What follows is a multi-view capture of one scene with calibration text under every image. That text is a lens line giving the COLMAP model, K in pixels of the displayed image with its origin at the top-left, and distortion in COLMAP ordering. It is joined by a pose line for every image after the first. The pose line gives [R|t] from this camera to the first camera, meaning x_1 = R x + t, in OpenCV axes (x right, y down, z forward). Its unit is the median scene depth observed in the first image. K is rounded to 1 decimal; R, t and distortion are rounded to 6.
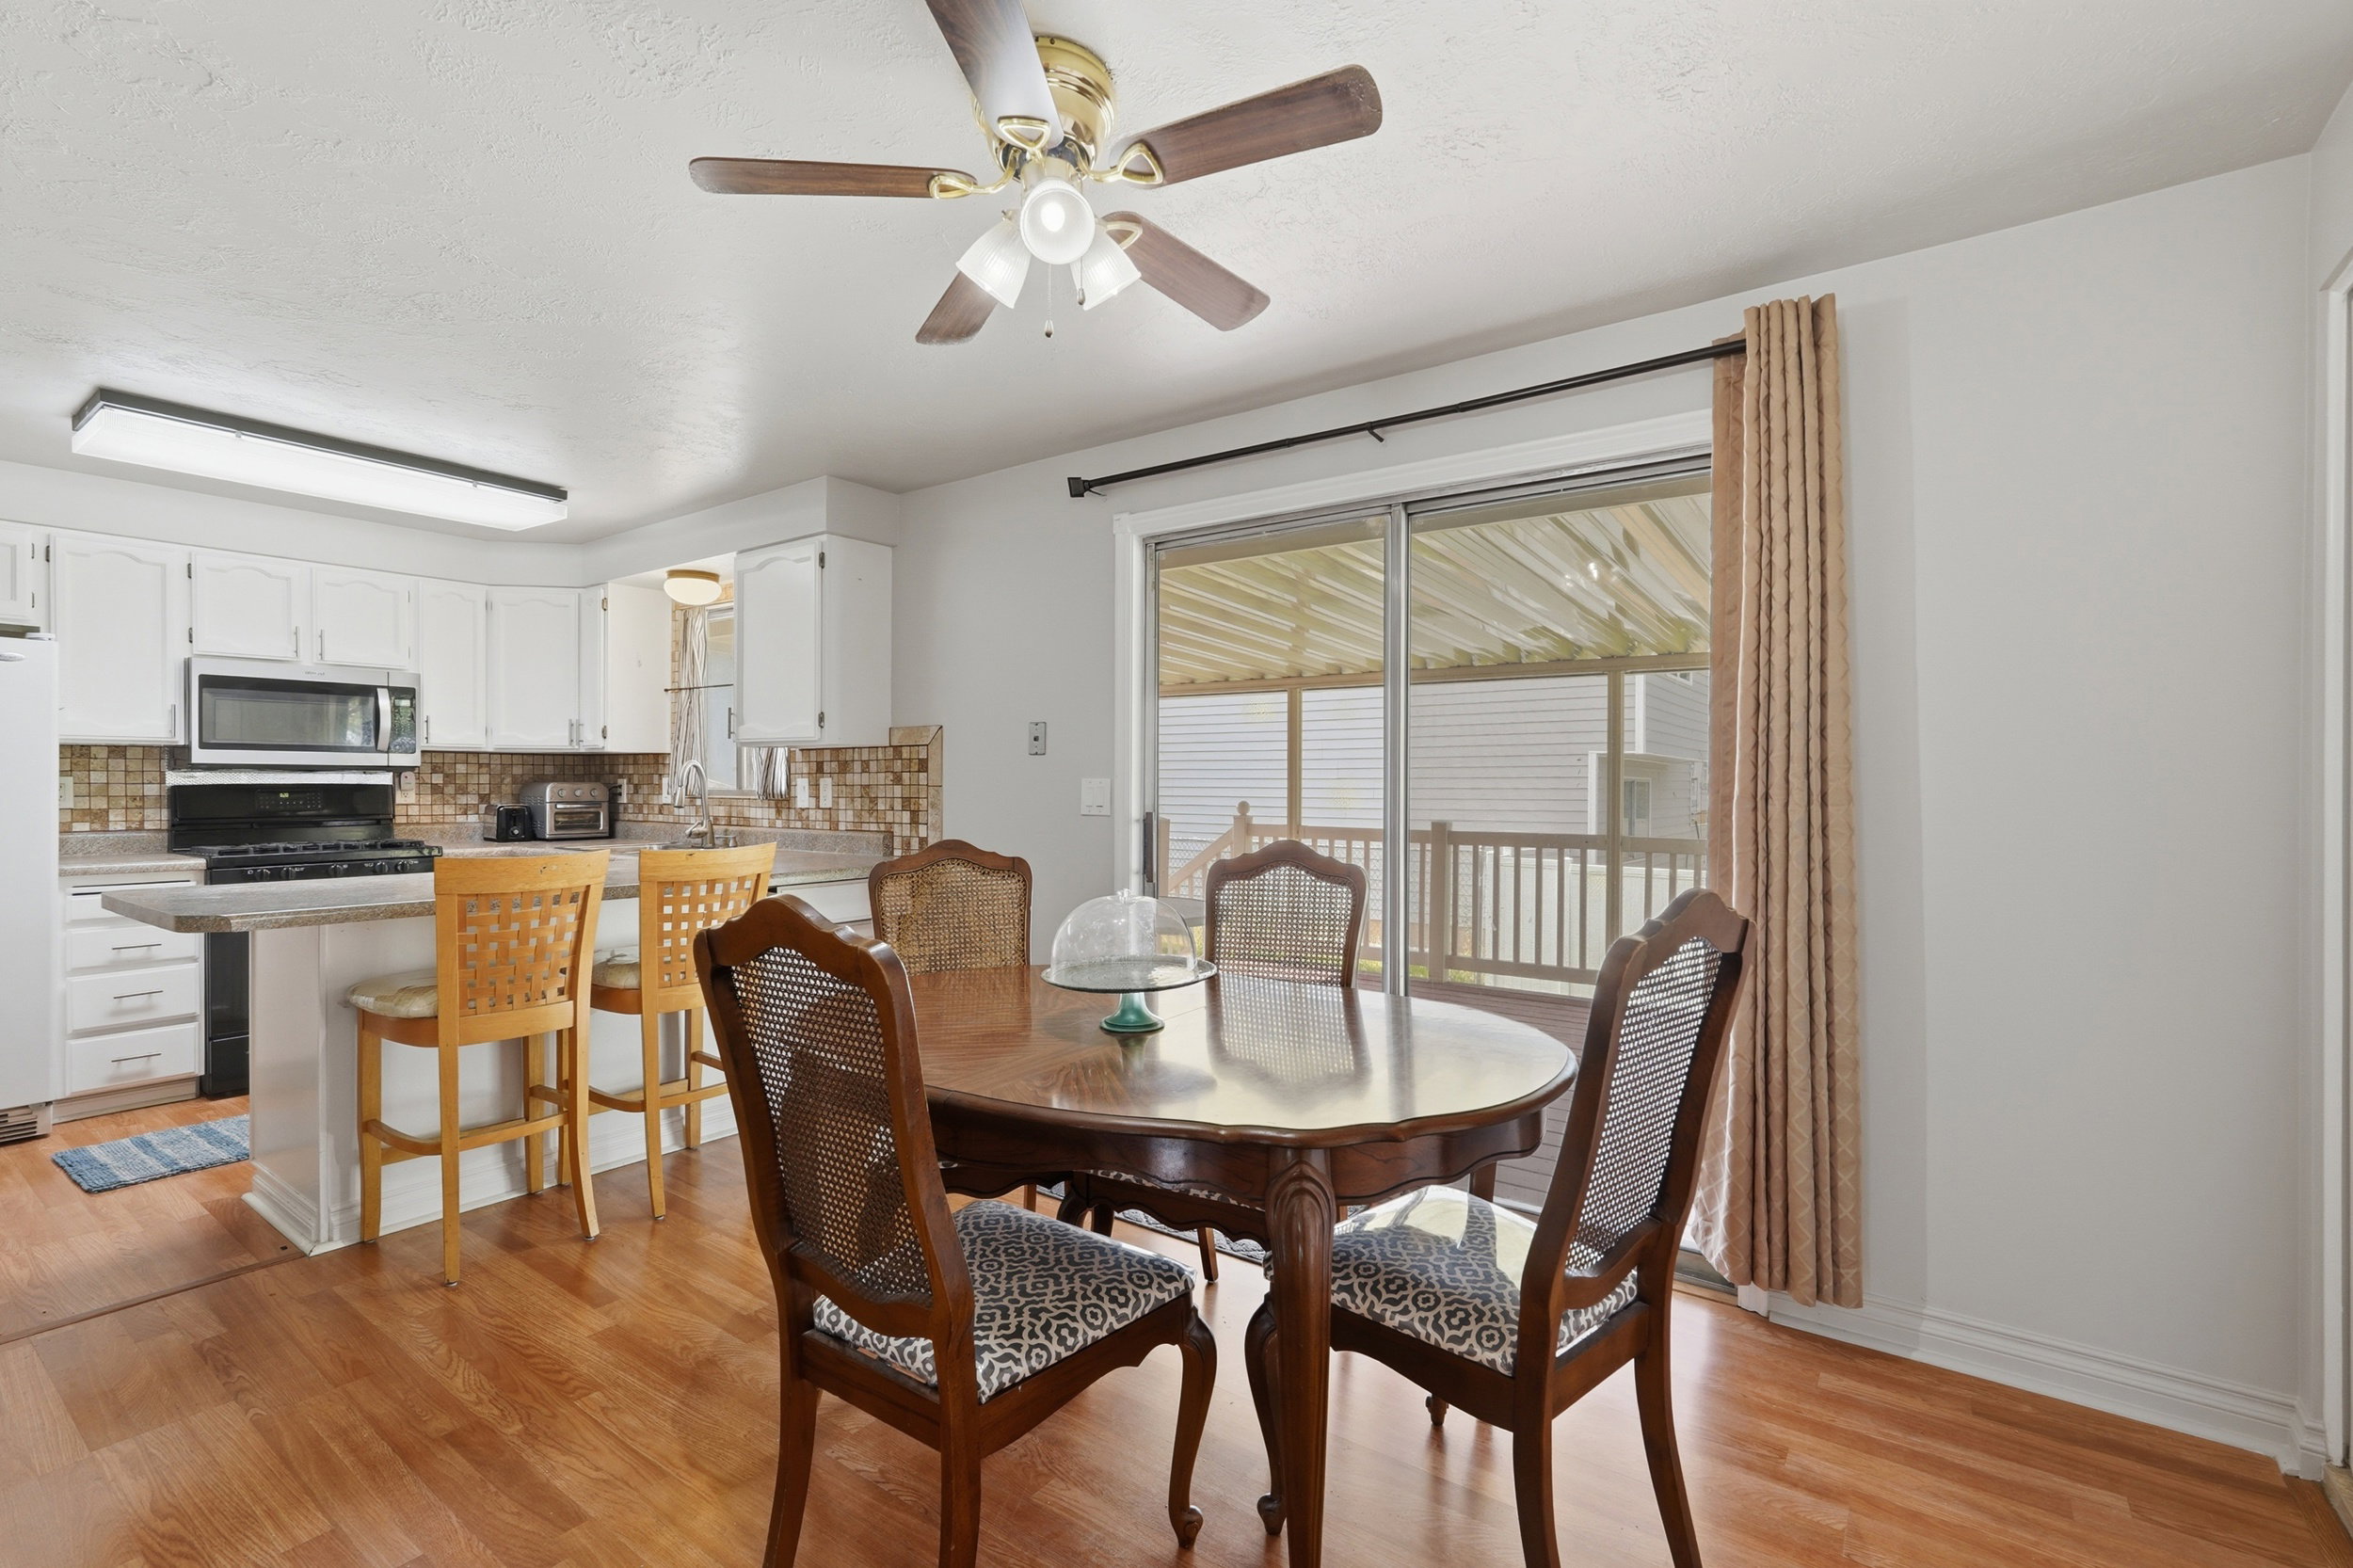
lens RADIAL K [[1038.1, 0, 1168.6], [0, 1038.1, 786.0], [0, 0, 1]] dist [-0.010574, 0.005412]
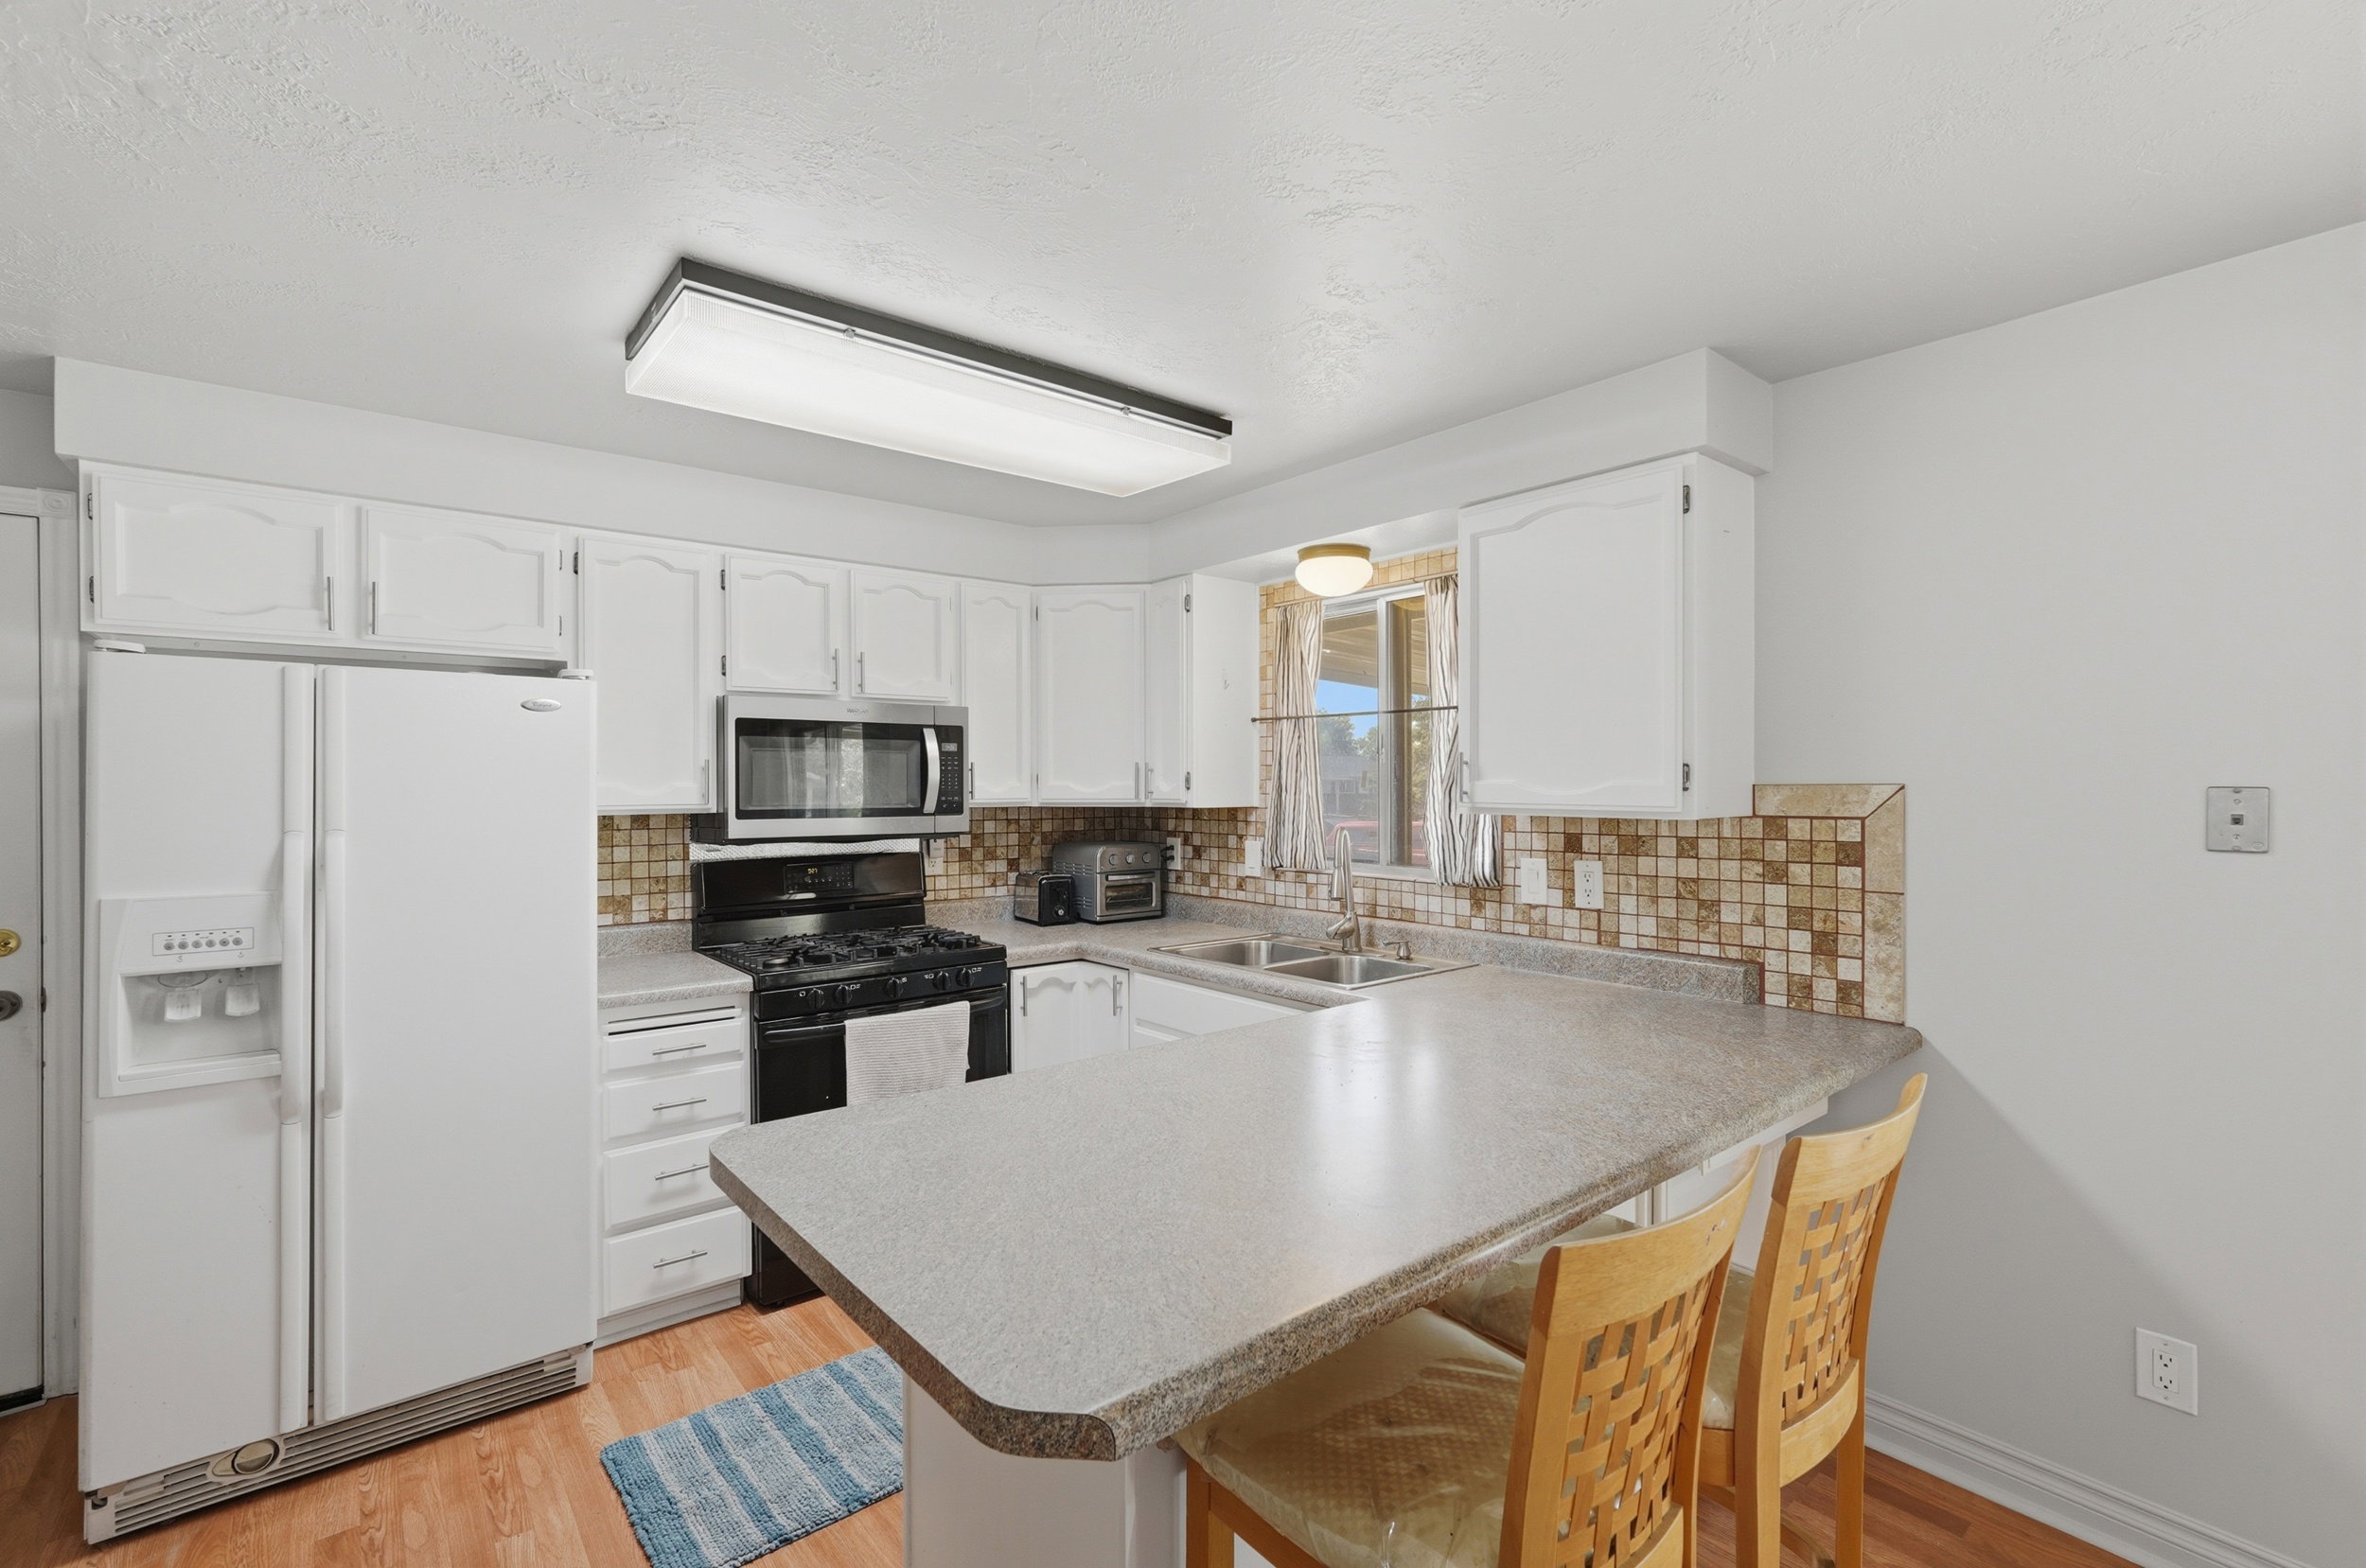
lens RADIAL K [[1043.8, 0, 1183.0], [0, 1043.8, 784.9], [0, 0, 1]] dist [-0.010574, 0.005412]
pose [[0.968124, -0.004858, -0.250425, -0.409609], [0.004016, 0.999984, -0.003874, -0.051965], [0.250440, 0.002745, 0.968128, 0.332337]]
